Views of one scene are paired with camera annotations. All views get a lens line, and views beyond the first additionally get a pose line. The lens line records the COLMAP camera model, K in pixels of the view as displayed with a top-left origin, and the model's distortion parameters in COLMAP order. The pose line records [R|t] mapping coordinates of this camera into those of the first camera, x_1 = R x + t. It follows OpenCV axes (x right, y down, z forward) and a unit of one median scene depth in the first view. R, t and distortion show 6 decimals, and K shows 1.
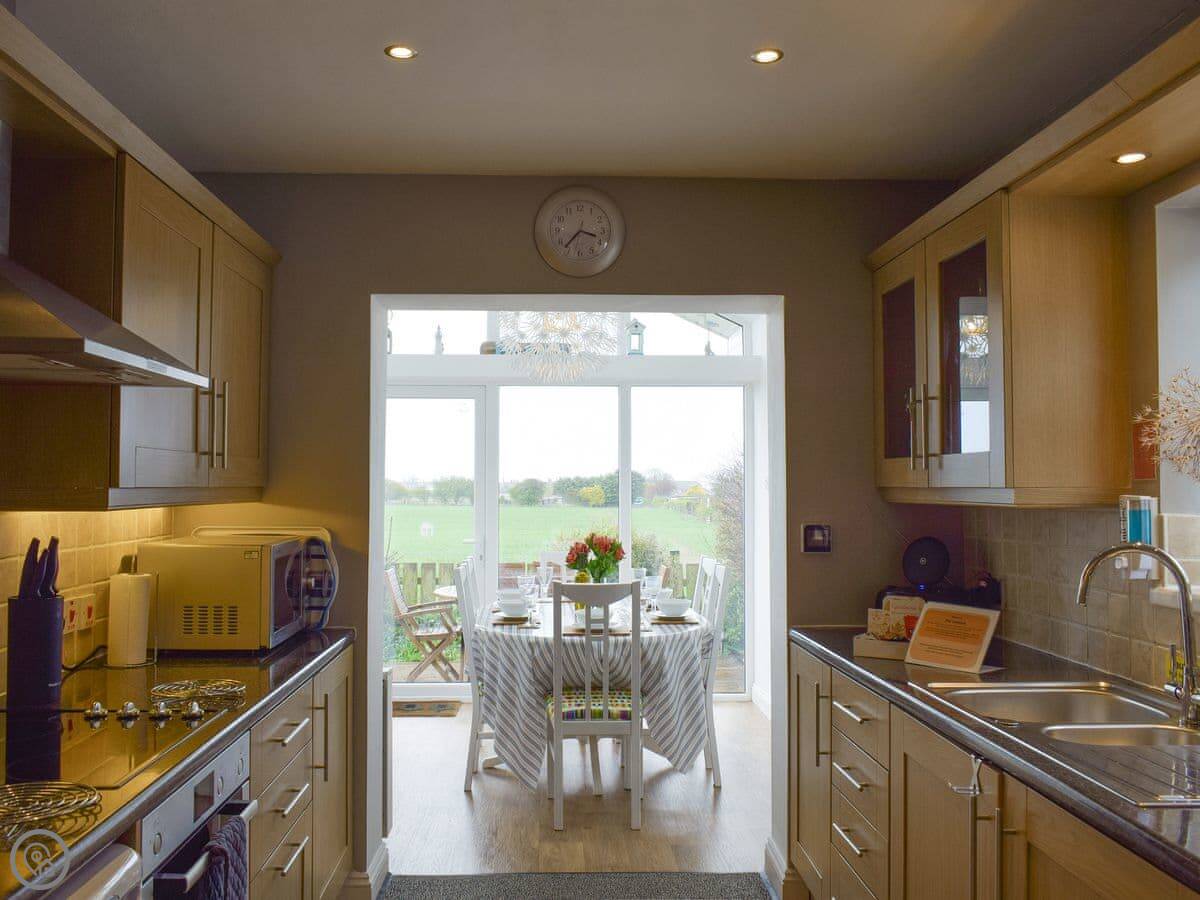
lens RADIAL K [[1036.2, 0, 598.2], [0, 1036.2, 451.7], [0, 0, 1]] dist [0.010309, 0.006691]
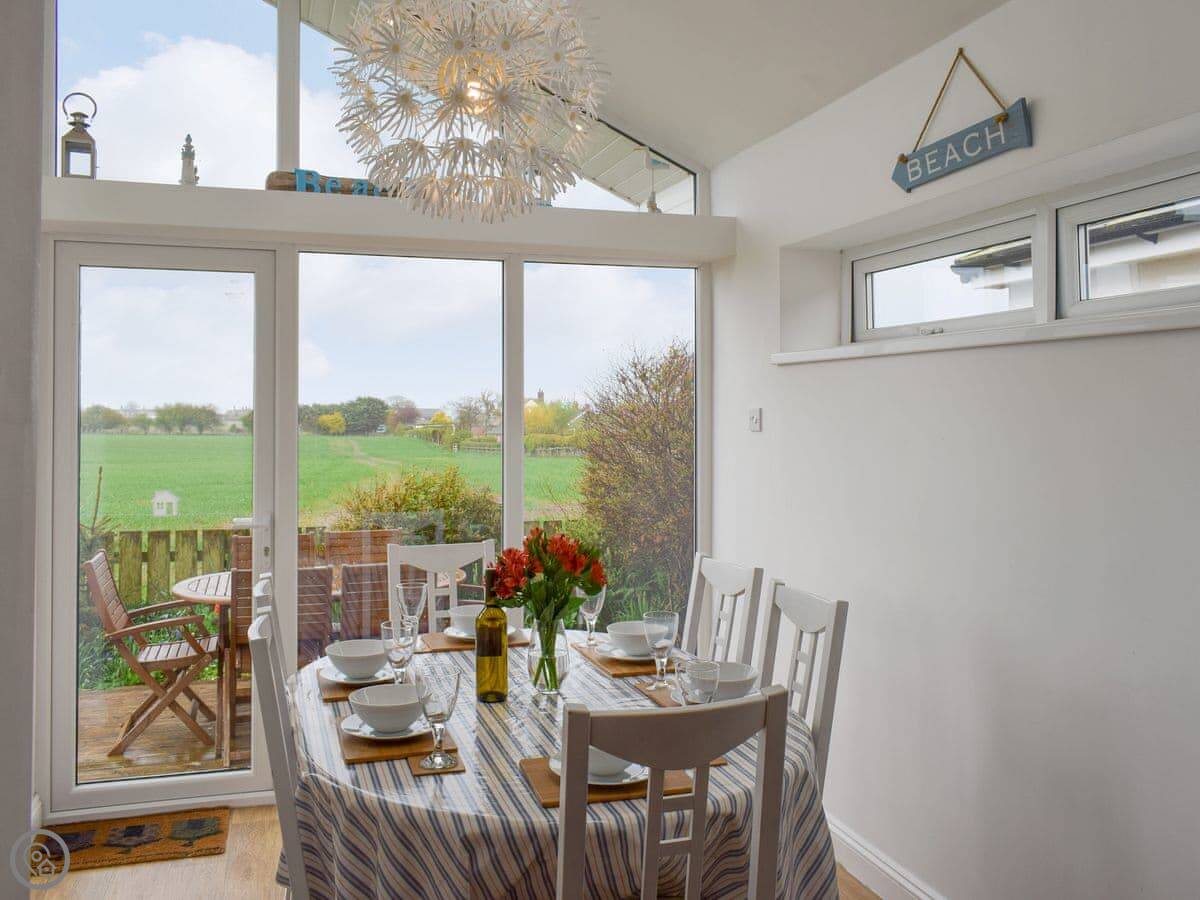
lens RADIAL K [[1036.2, 0, 596.2], [0, 1036.2, 403.4], [0, 0, 1]] dist [0.010309, 0.006691]
pose [[0.970348, 0.004352, 0.241672, -0.061474], [-0.009911, 0.999713, 0.021791, 0.005609], [-0.241508, -0.023540, 0.970113, 0.328478]]
